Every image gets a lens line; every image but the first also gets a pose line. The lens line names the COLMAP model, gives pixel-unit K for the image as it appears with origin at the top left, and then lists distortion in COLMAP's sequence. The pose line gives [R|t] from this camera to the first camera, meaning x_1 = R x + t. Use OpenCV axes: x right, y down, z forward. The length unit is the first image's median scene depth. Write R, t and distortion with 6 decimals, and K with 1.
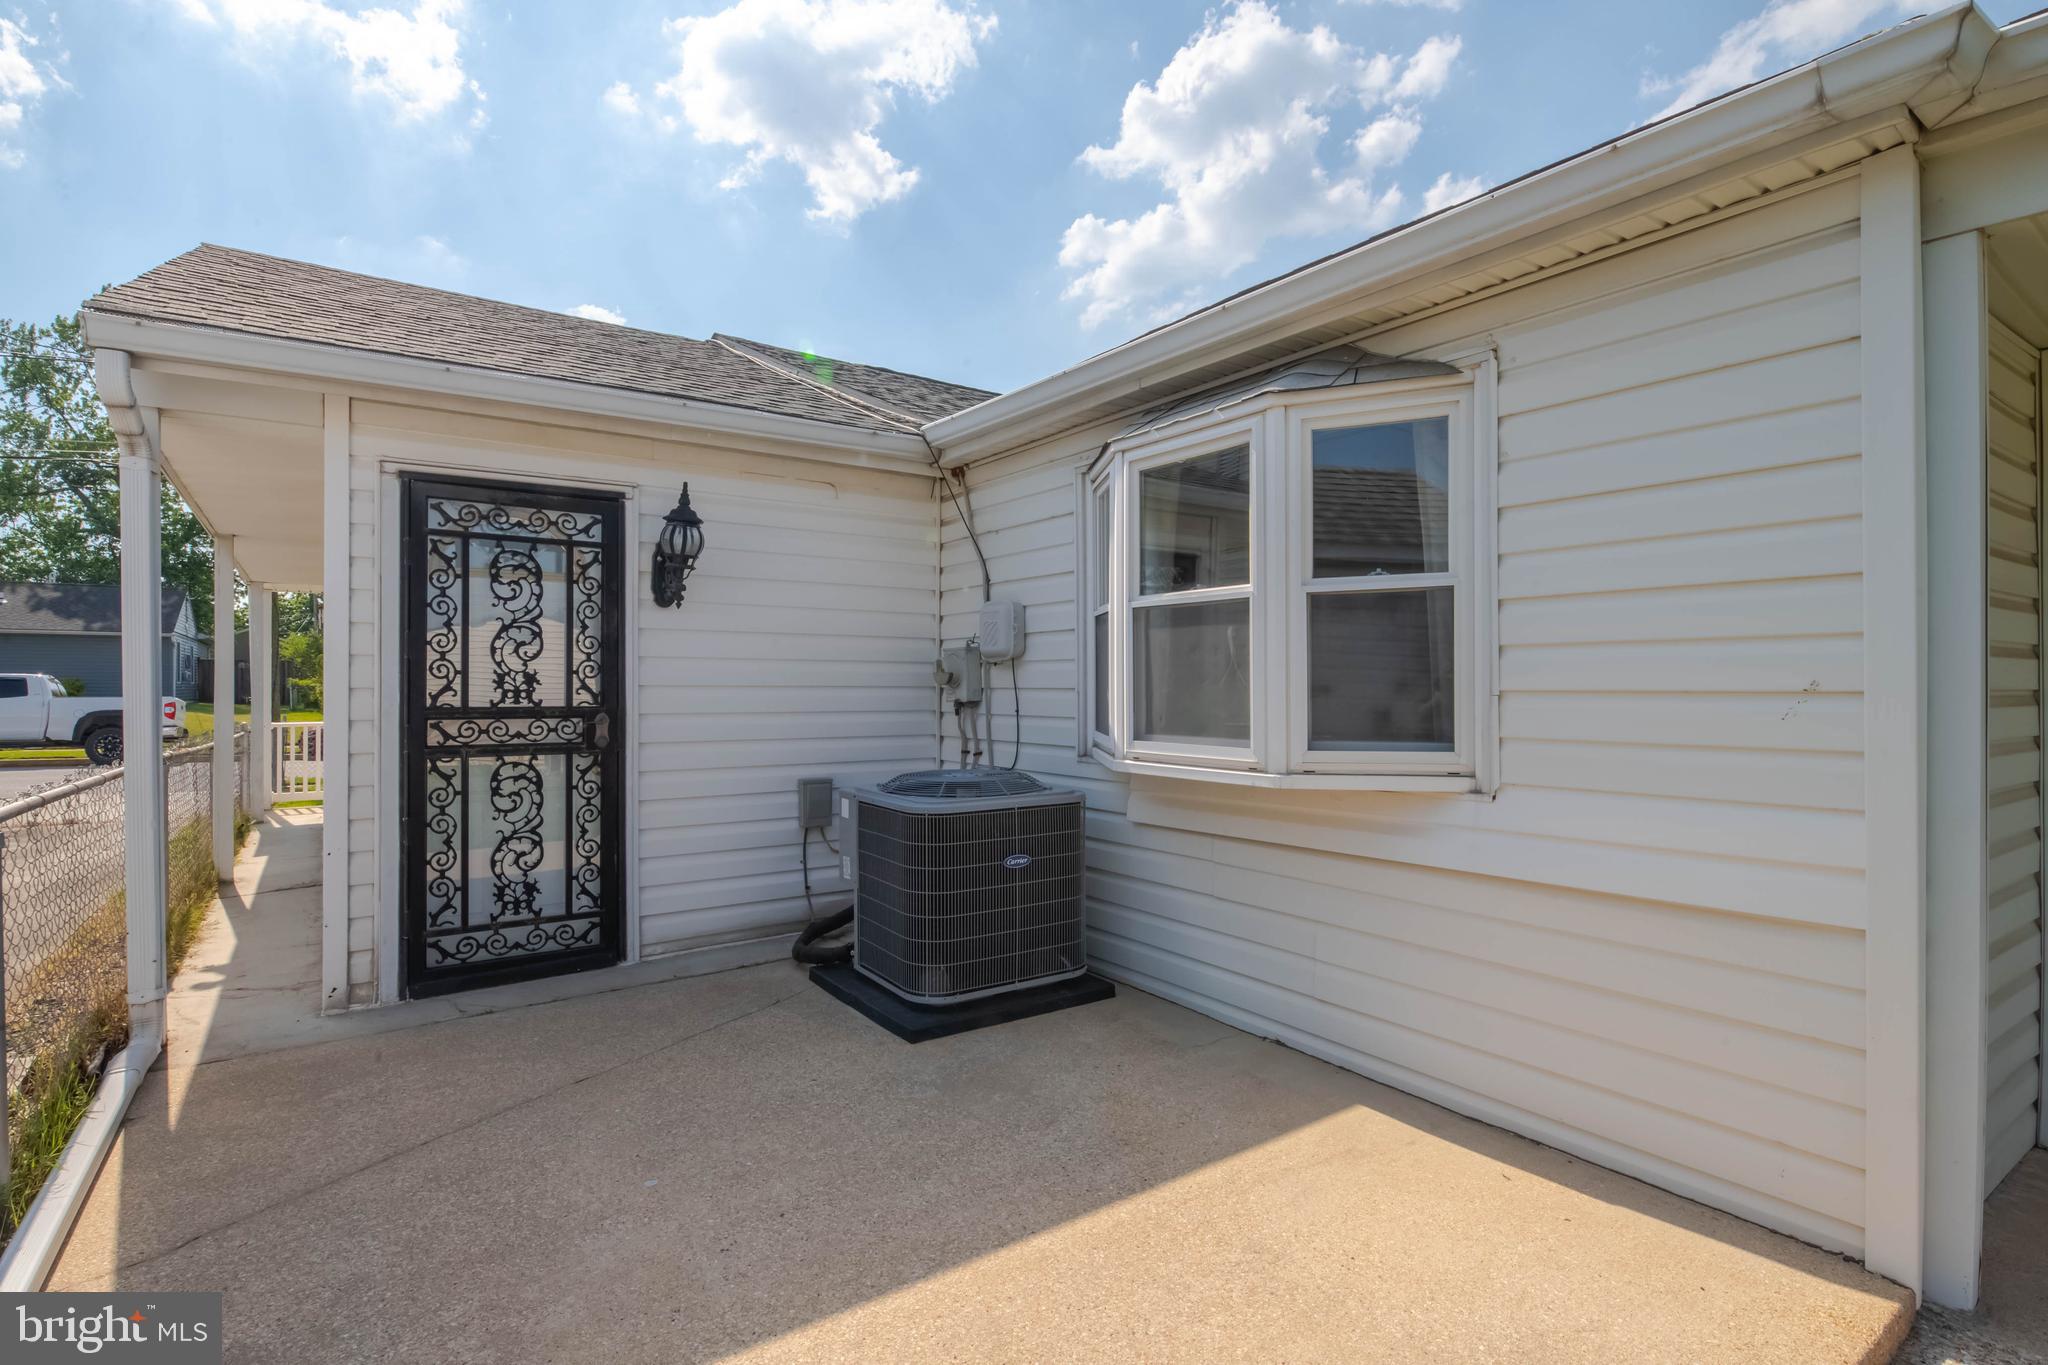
lens RADIAL K [[990.5, 0, 1024.0], [0, 990.5, 682.5], [0, 0, 1]] dist [0.002102, -0.005903]
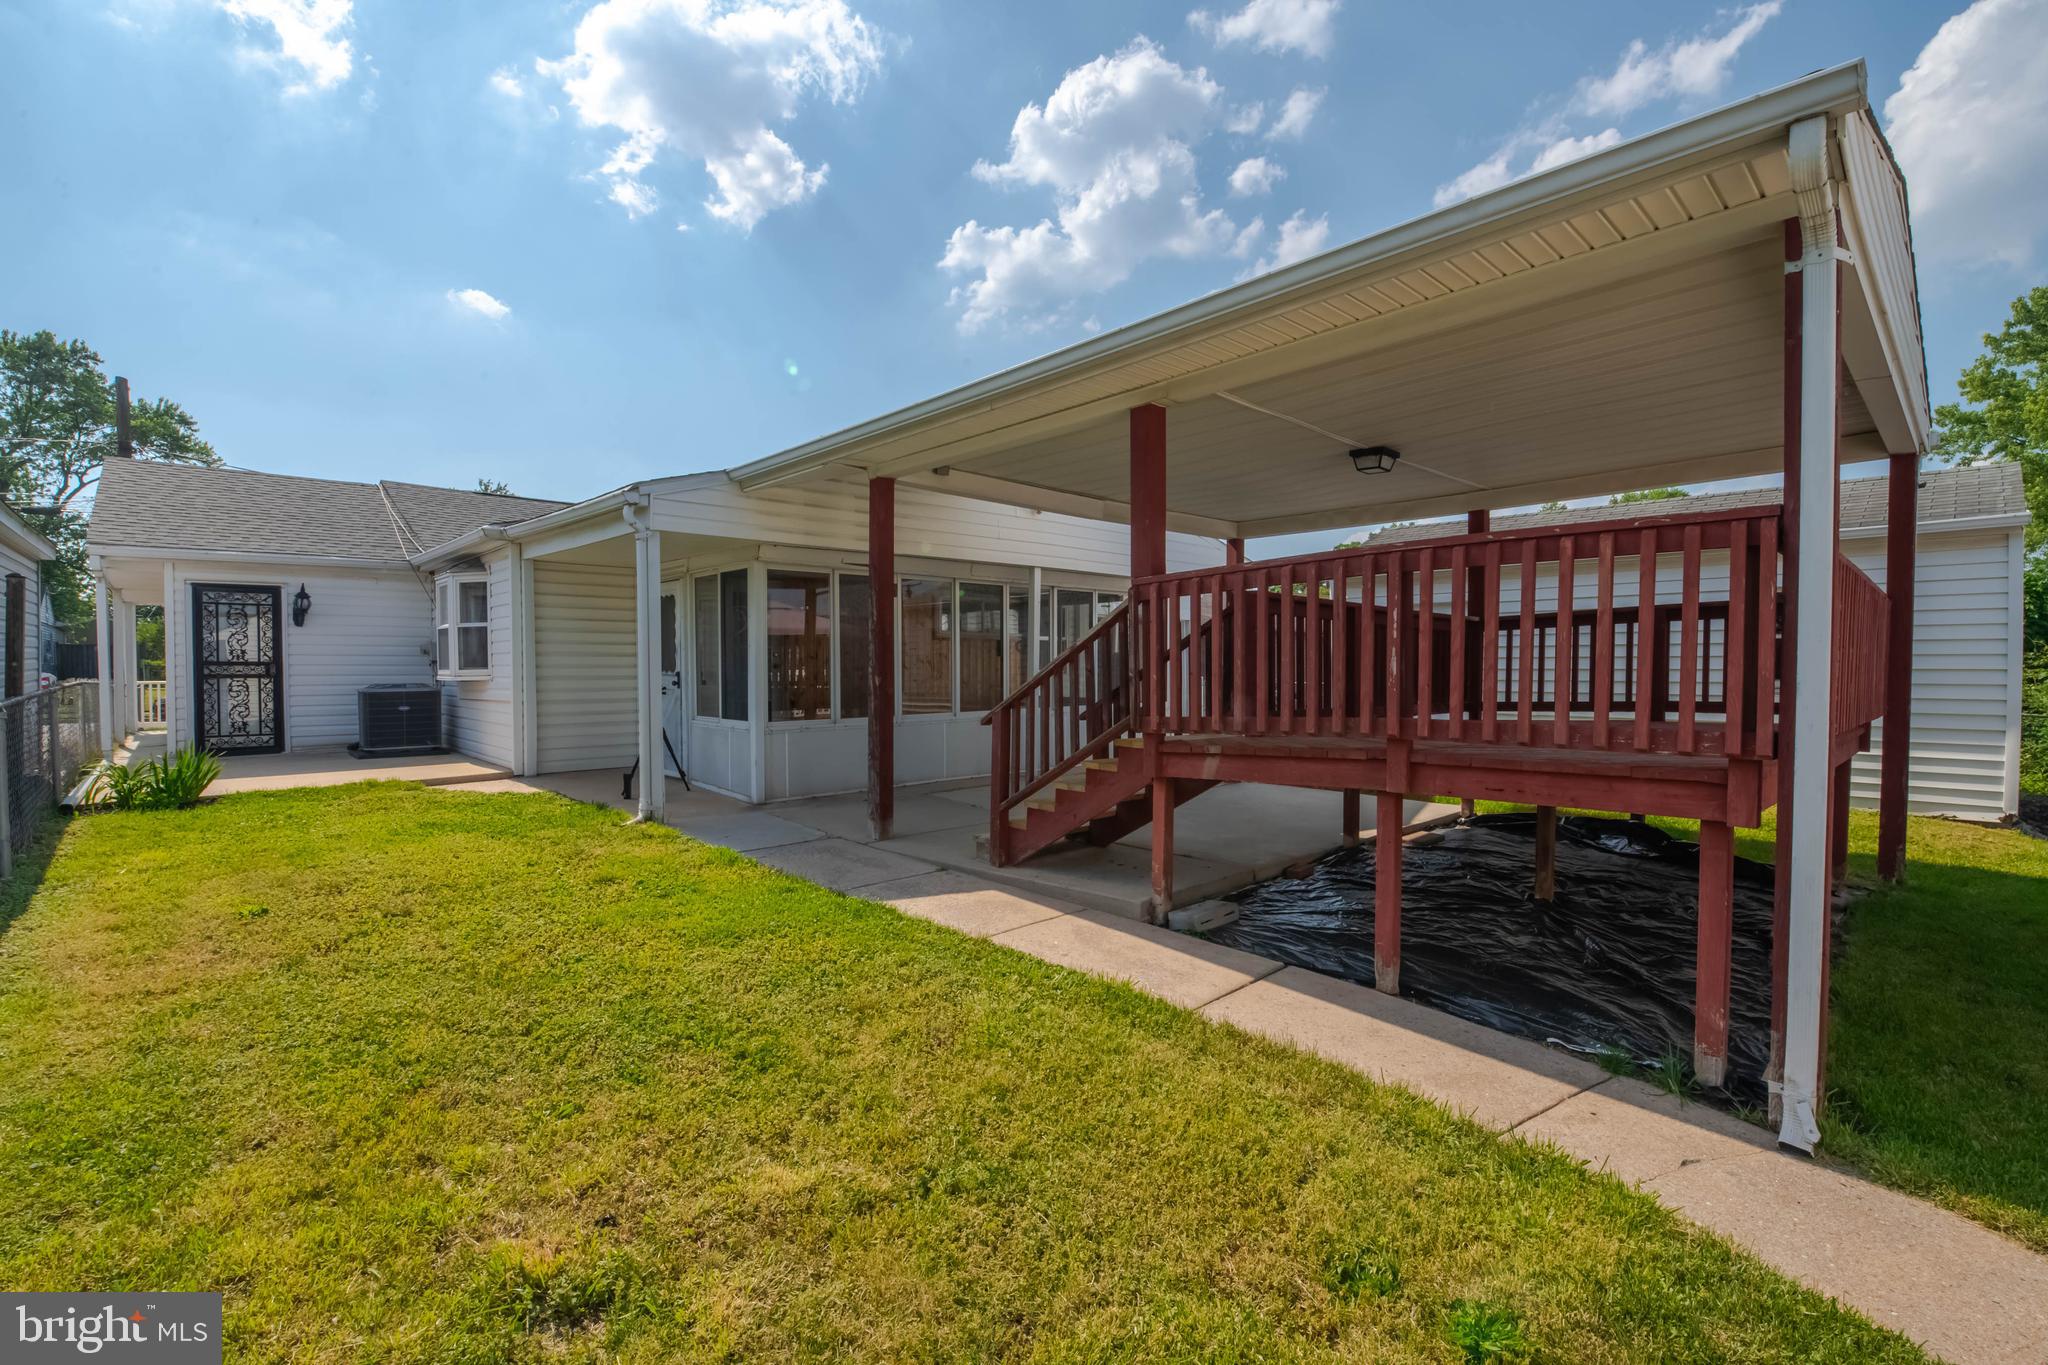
lens RADIAL K [[921.2, 0, 1024.0], [0, 921.2, 682.5], [0, 0, 1]] dist [-0.012931, -0.000861]
pose [[0.991046, -0.004844, 0.133430, 1.379569], [0.002319, 0.999815, 0.019078, 0.039290], [-0.133497, -0.018598, 0.990875, -1.911870]]
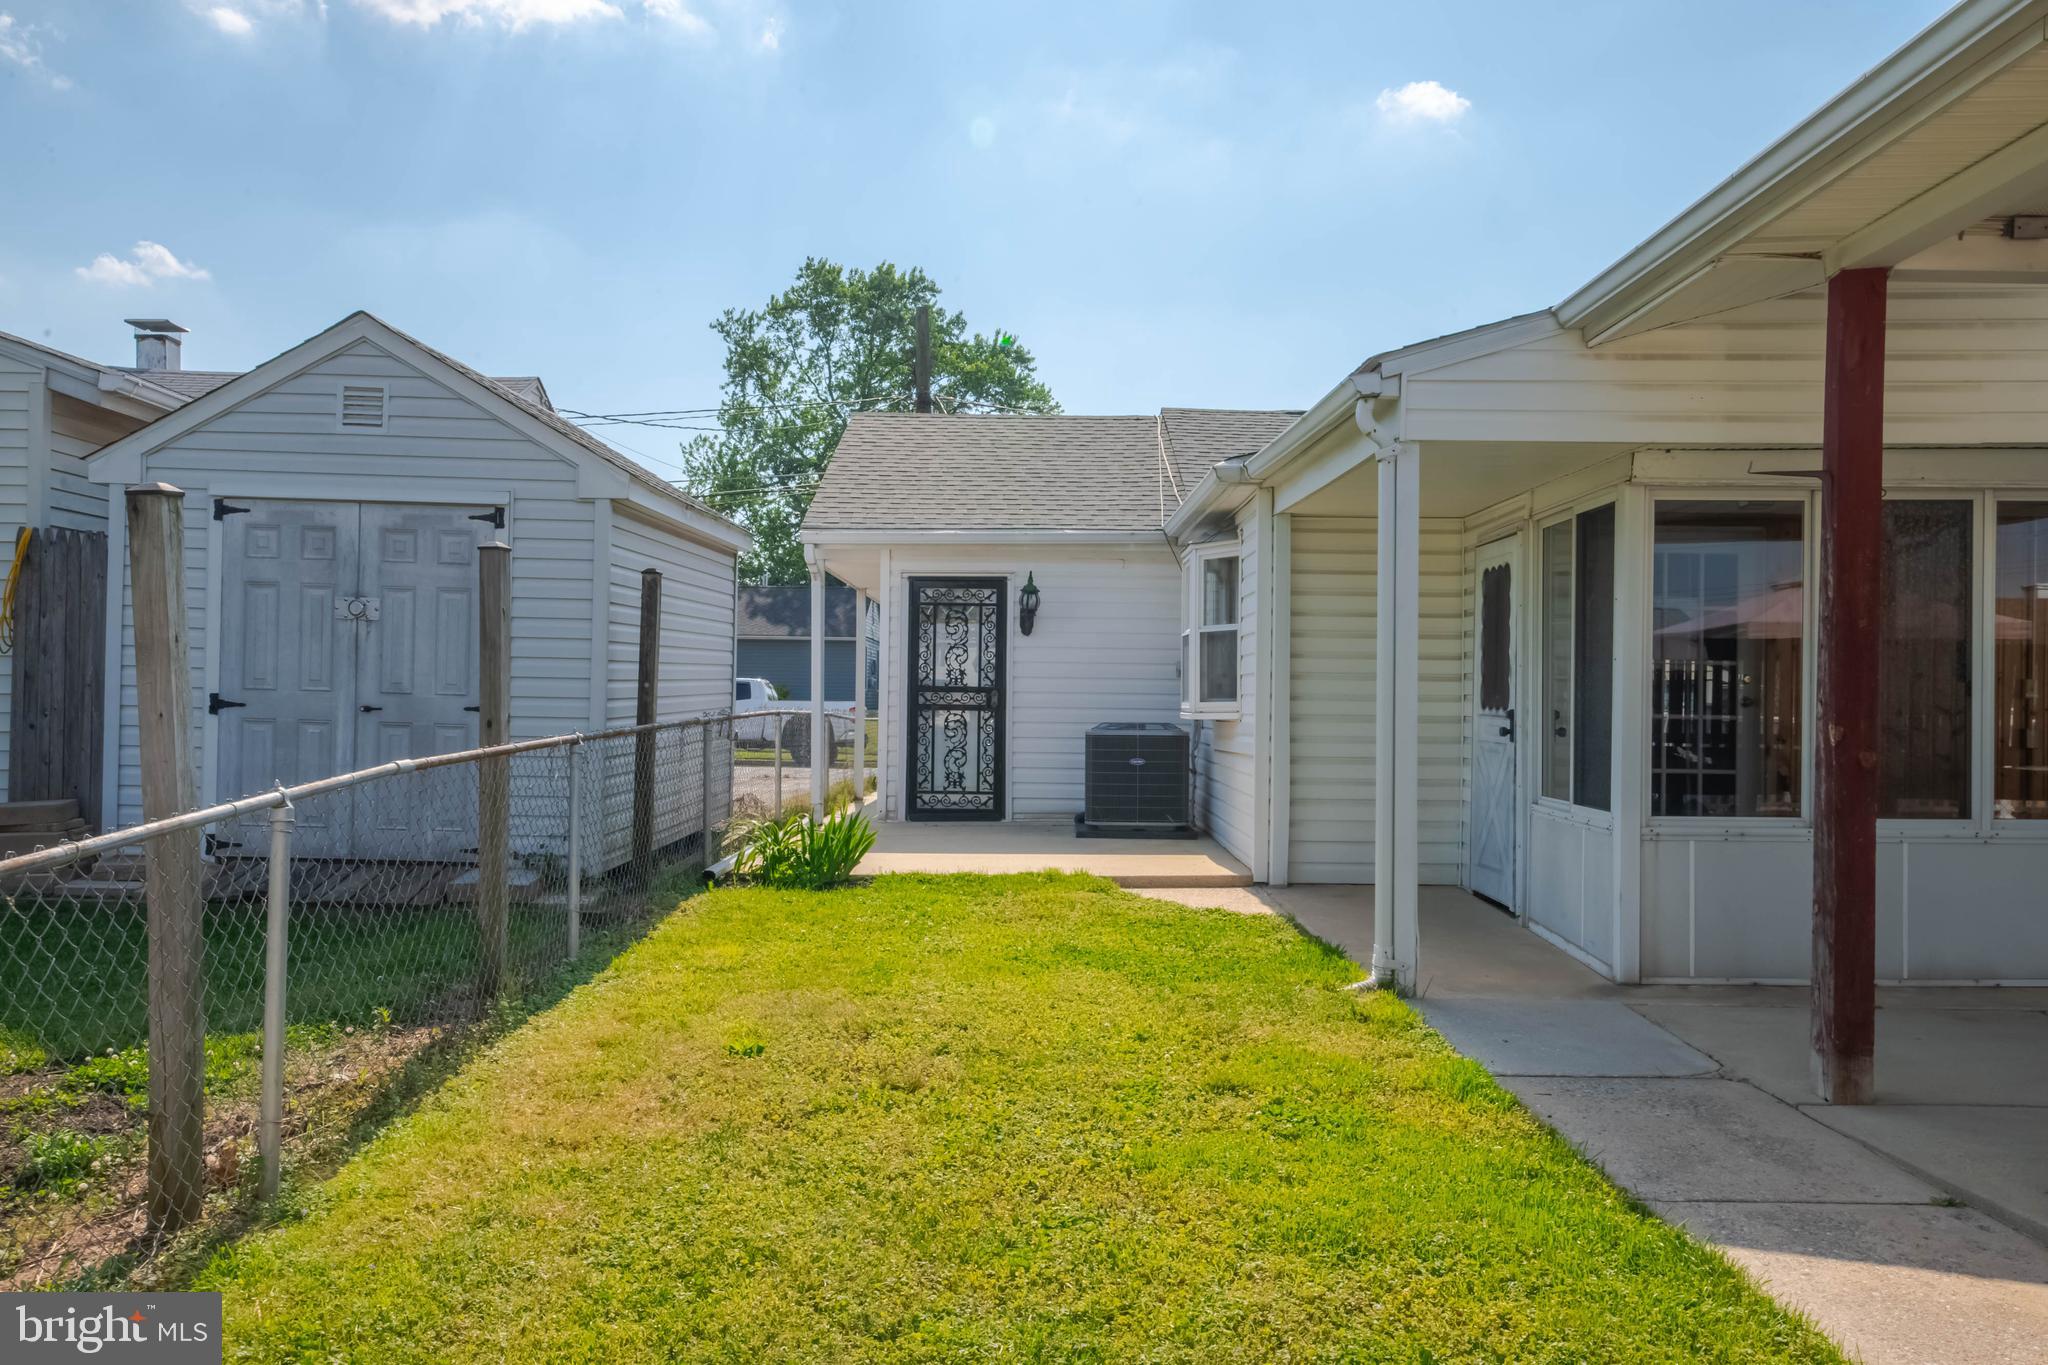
lens RADIAL K [[1709.9, 0, 1024.0], [0, 1709.9, 682.5], [0, 0, 1]] dist [0.046515, -0.005790]
pose [[0.812388, 0.003450, -0.583107, 1.601945], [-0.010497, 0.999907, -0.008708, 0.044180], [0.583022, 0.013195, 0.812349, -1.722879]]
